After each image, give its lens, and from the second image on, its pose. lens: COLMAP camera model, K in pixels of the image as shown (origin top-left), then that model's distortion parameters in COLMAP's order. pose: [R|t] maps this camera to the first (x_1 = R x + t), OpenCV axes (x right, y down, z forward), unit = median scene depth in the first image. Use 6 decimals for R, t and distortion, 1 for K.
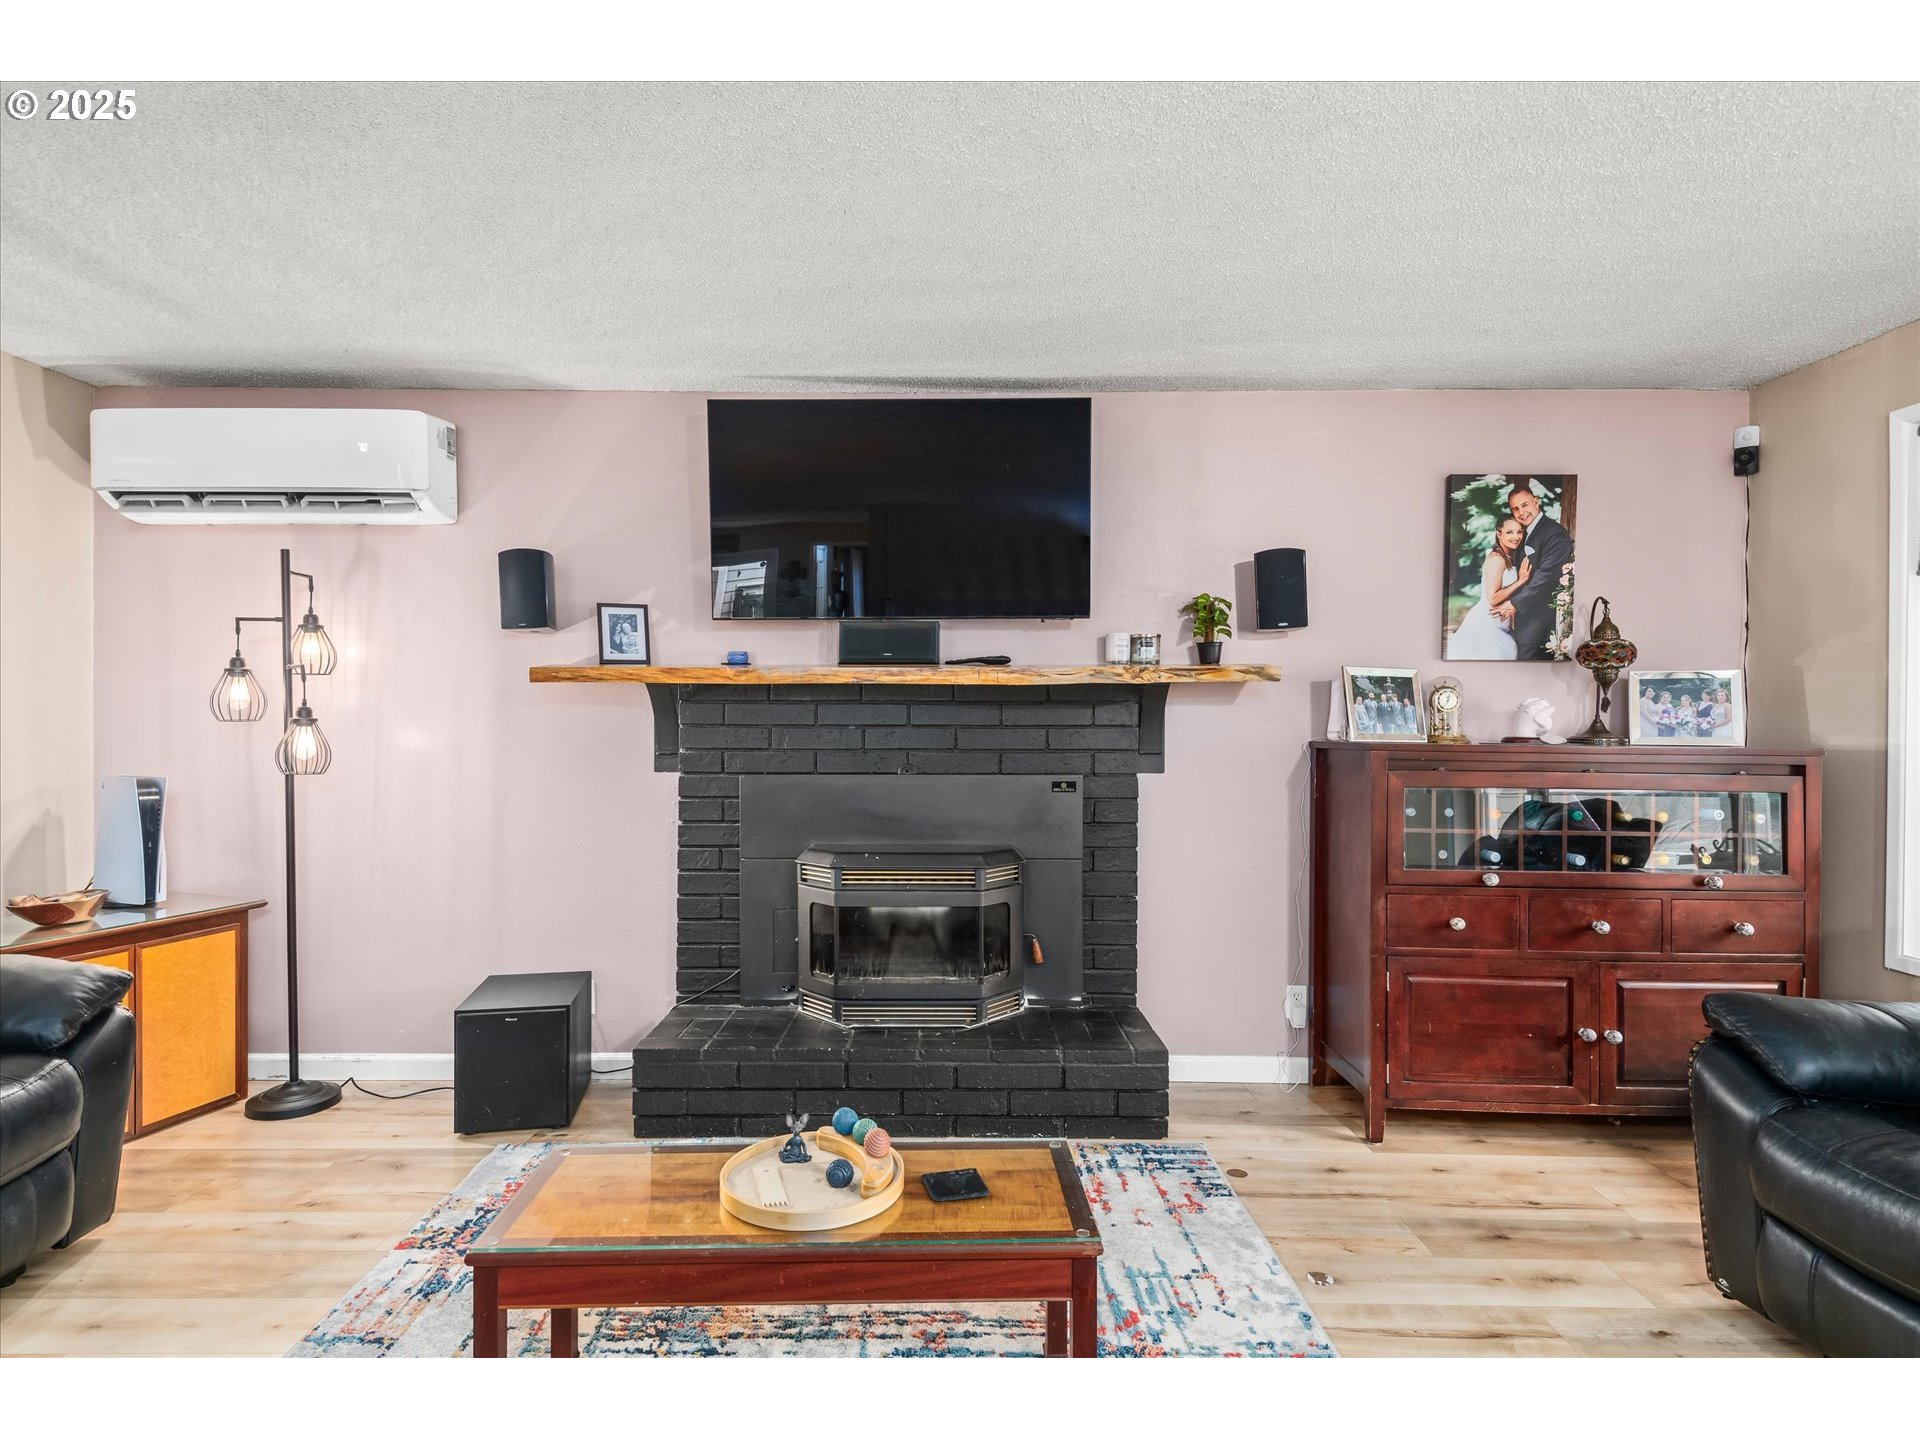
lens RADIAL K [[1052.2, 0, 960.7], [0, 1052.2, 729.1], [0, 0, 1]] dist [0.050121, -0.039823]
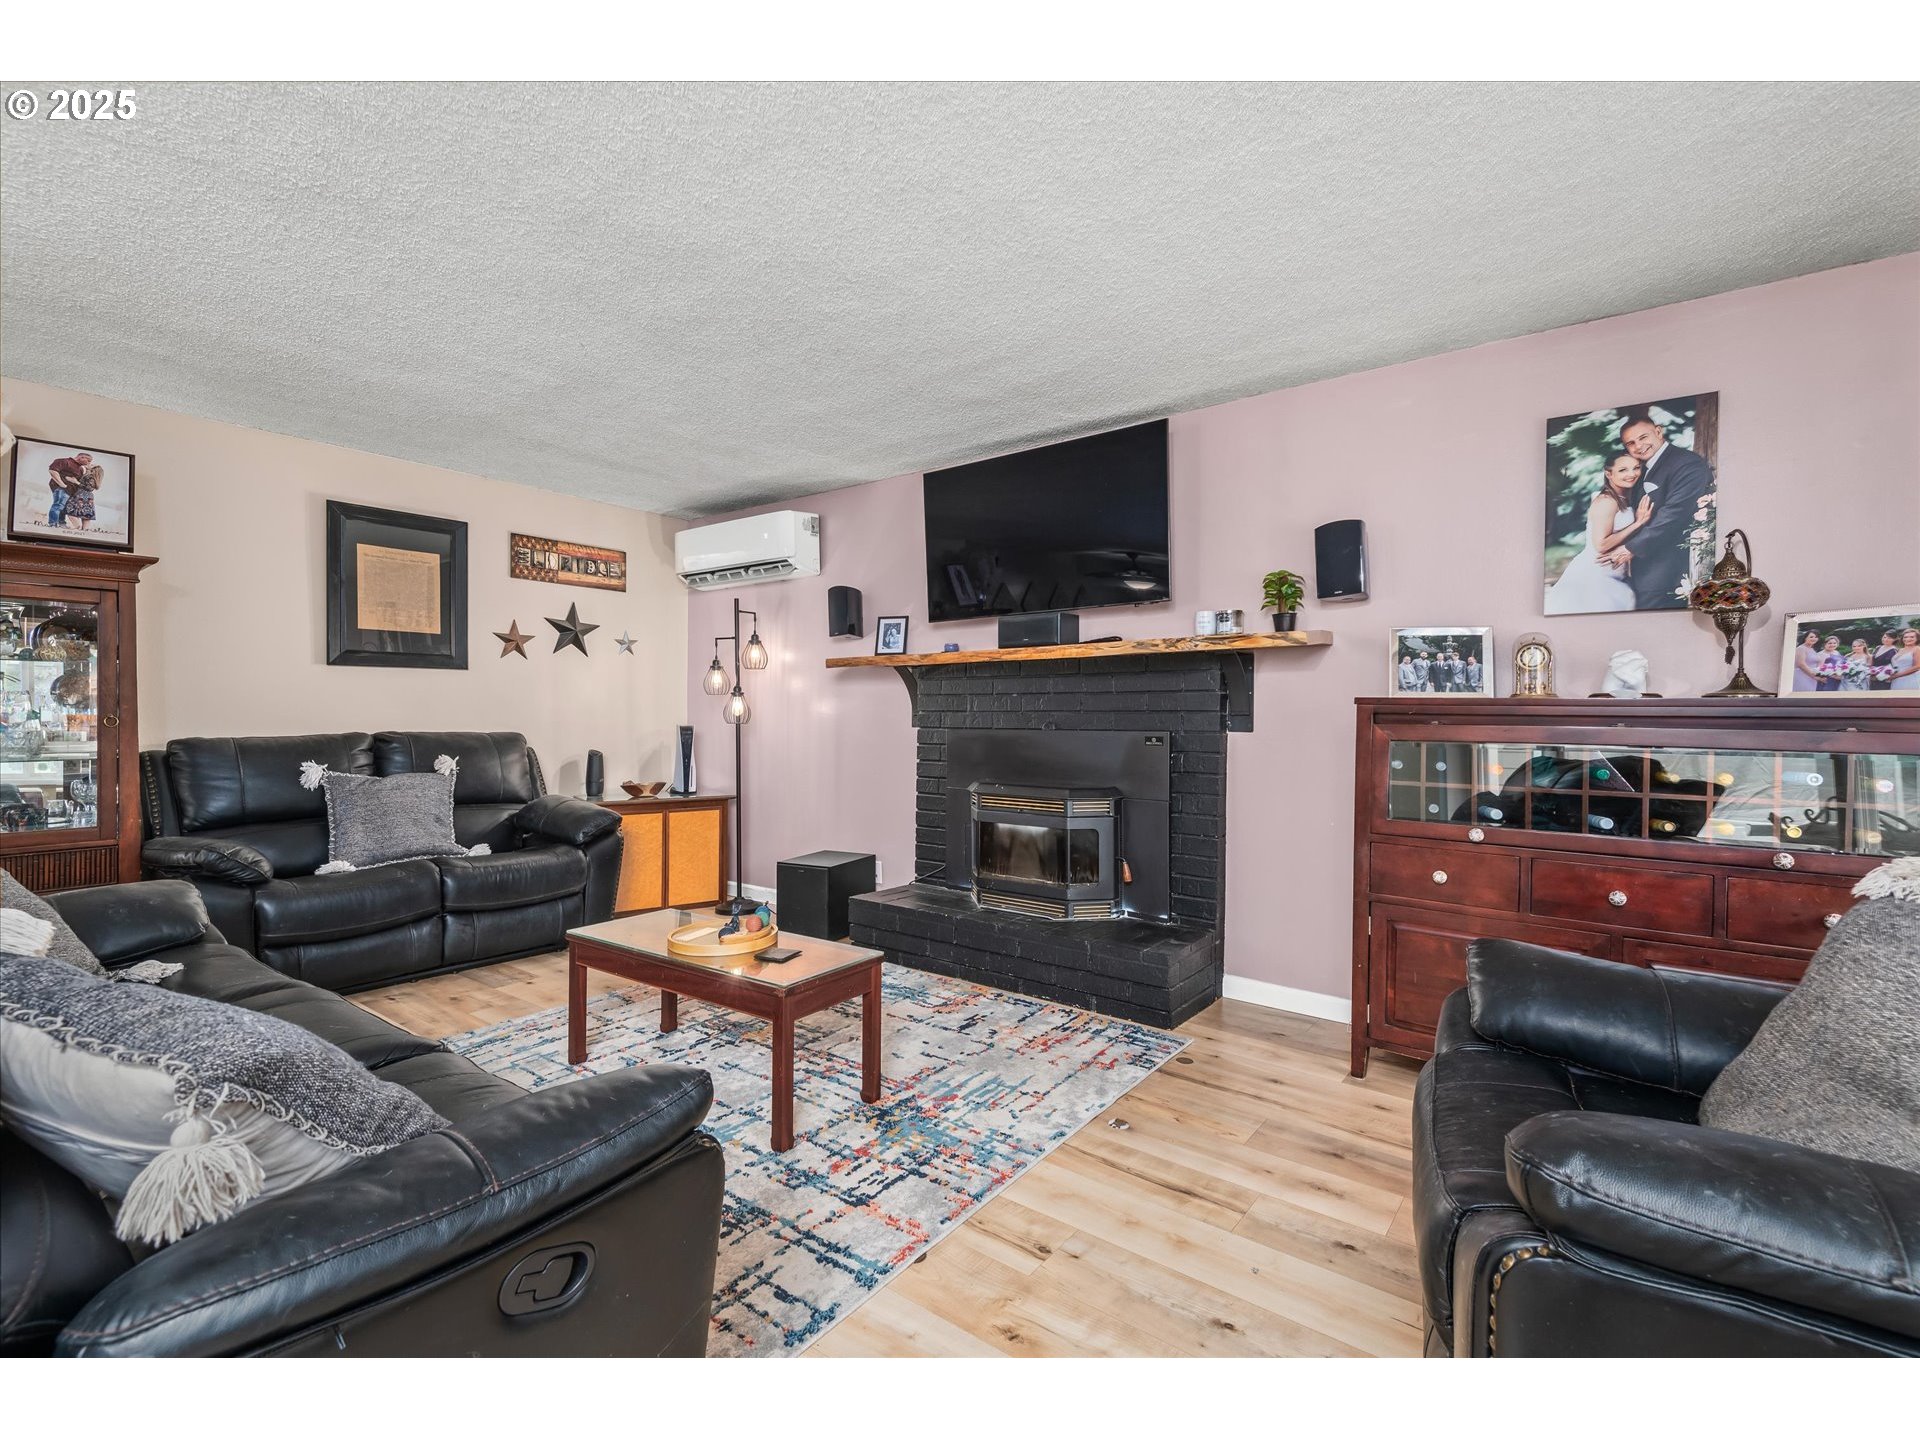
lens RADIAL K [[875.8, 0, 953.5], [0, 875.8, 727.2], [0, 0, 1]] dist [0.031331, -0.021812]
pose [[0.791507, 0.008868, -0.611096, 0.530926], [-0.013092, 0.999911, -0.002448, 0.044170], [0.611020, 0.009938, 0.791552, 0.054473]]
